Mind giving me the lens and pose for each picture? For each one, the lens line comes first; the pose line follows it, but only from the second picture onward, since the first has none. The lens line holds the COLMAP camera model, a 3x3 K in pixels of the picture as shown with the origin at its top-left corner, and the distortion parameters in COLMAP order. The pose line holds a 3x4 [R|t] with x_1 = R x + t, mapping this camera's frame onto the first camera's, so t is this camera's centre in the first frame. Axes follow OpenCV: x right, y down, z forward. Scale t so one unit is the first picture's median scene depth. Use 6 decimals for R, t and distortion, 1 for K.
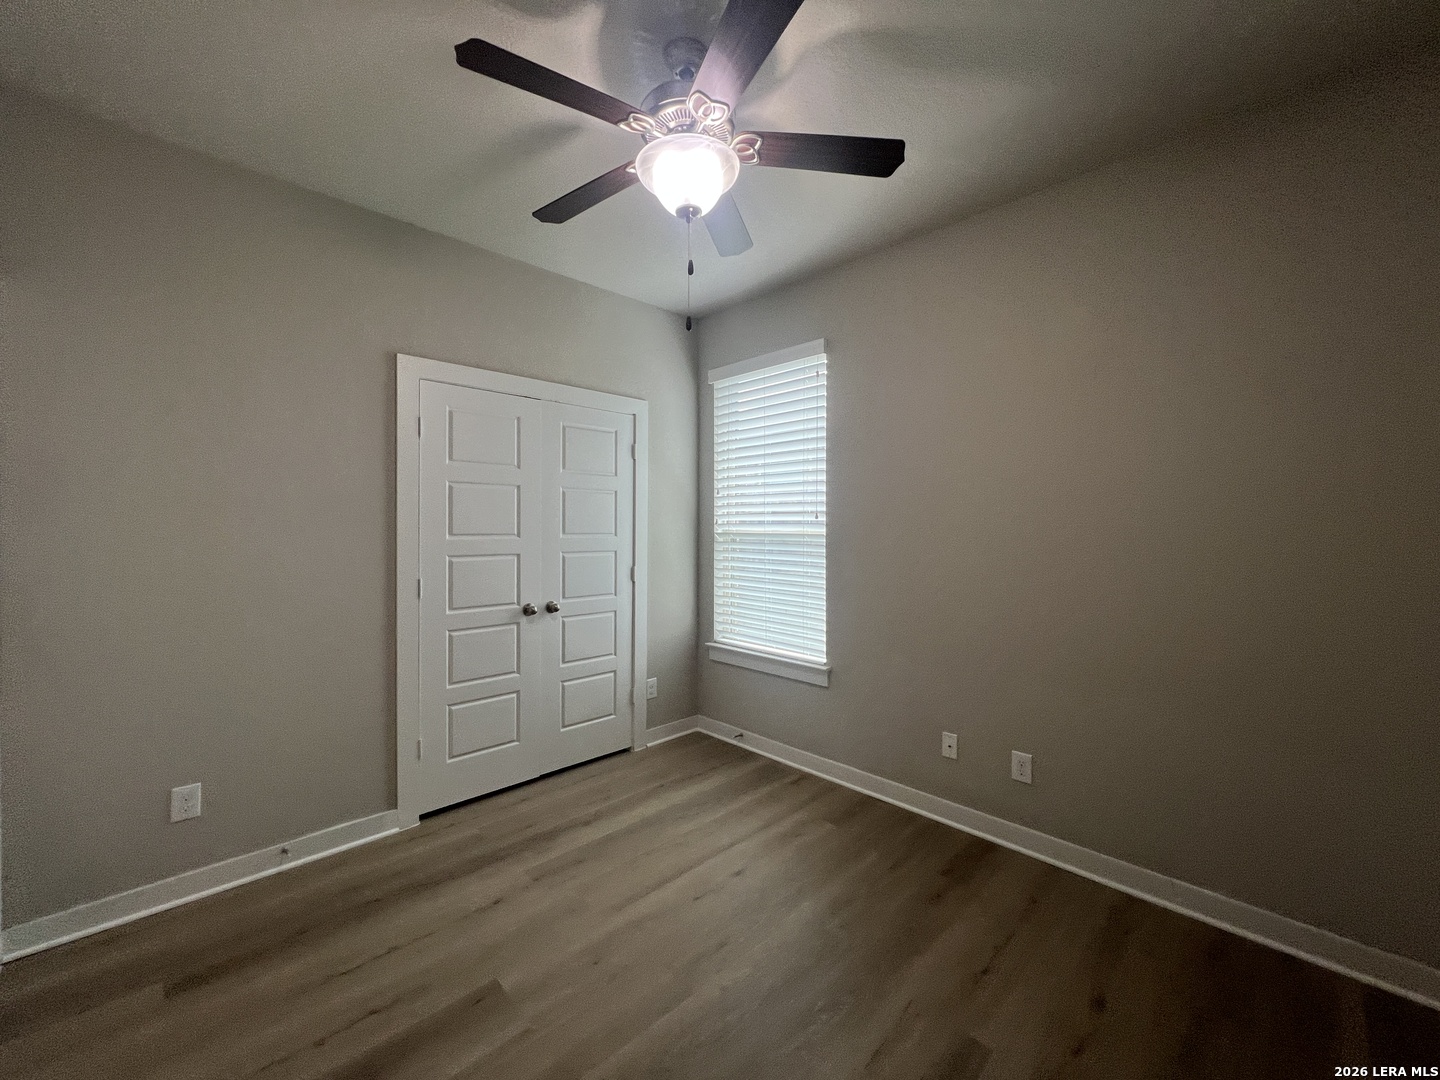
lens RADIAL K [[576.3, 0, 717.1], [0, 576.3, 532.4], [0, 0, 1]] dist [-0.000767, 0.000352]
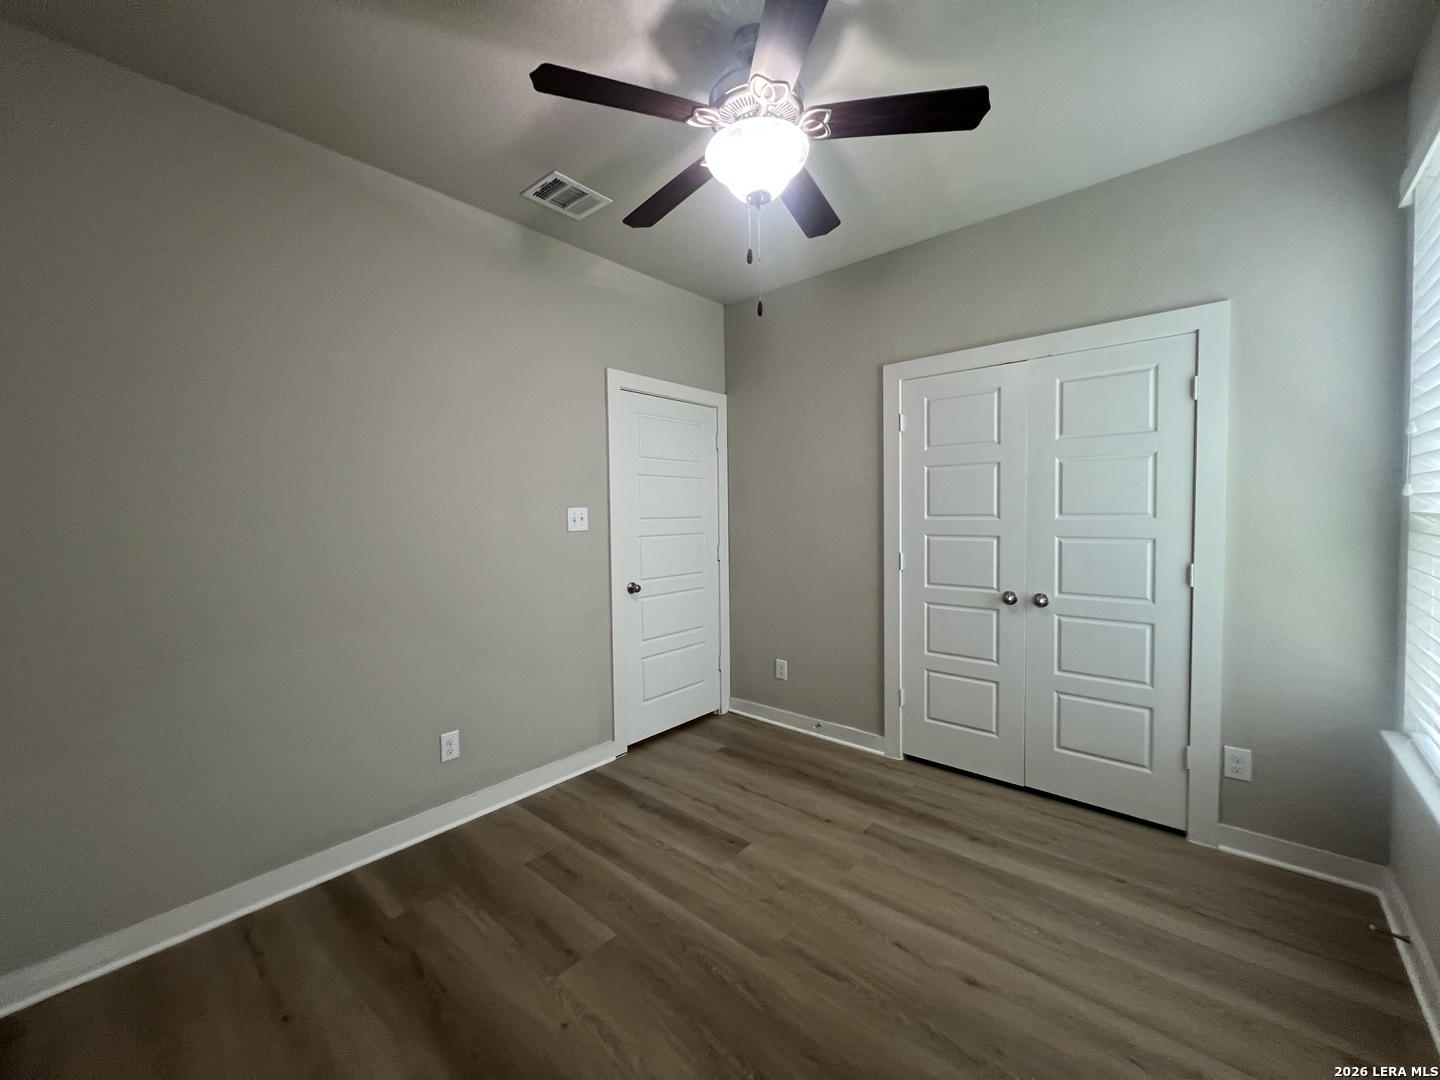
lens RADIAL K [[577.8, 0, 718.5], [0, 577.8, 533.0], [0, 0, 1]] dist [-0.000748, 0.000209]
pose [[0.076329, 0.034910, -0.996471, 0.566013], [0.004650, 0.999364, 0.035367, -0.002756], [0.997072, -0.007334, 0.076118, 0.494311]]
